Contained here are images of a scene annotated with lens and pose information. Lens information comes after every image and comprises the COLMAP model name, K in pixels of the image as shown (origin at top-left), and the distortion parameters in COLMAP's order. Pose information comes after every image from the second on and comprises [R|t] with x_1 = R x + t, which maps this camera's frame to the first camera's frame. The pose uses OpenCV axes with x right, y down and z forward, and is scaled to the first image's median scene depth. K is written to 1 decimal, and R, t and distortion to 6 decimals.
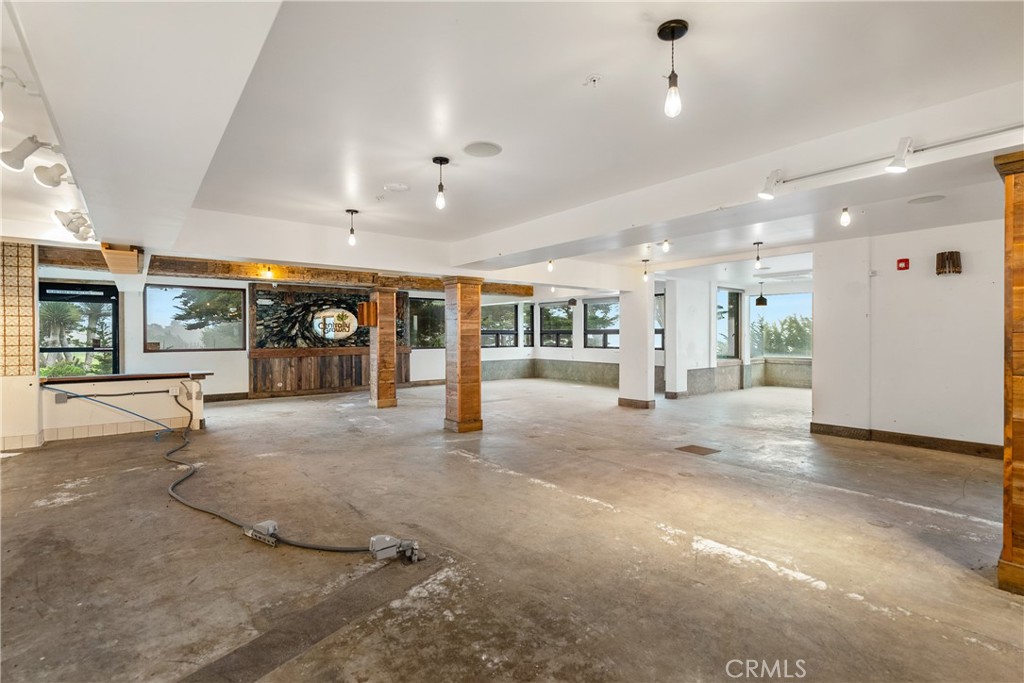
lens RADIAL K [[477.4, 0, 510.6], [0, 477.4, 337.7], [0, 0, 1]] dist [-0.005363, 0.000934]
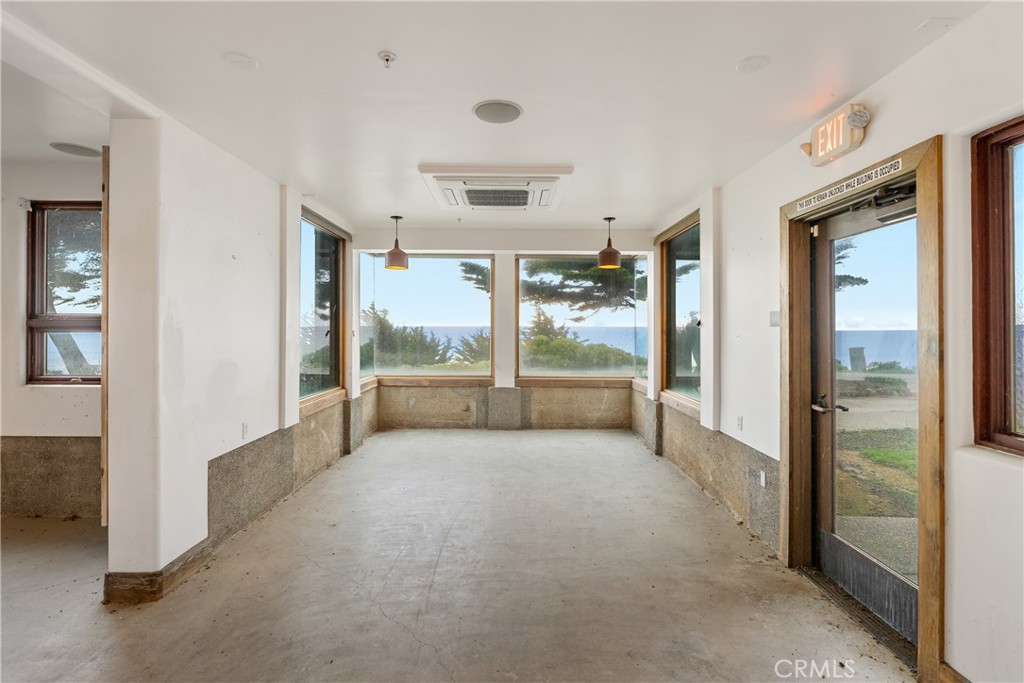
lens RADIAL K [[477.4, 0, 511.0], [0, 477.4, 331.4], [0, 0, 1]] dist [-0.005363, 0.000934]
pose [[0.619359, 0.001596, 0.785107, 0.235199], [-0.003504, 0.999994, 0.000730, -0.009093], [-0.785100, -0.003203, 0.619360, 0.619881]]
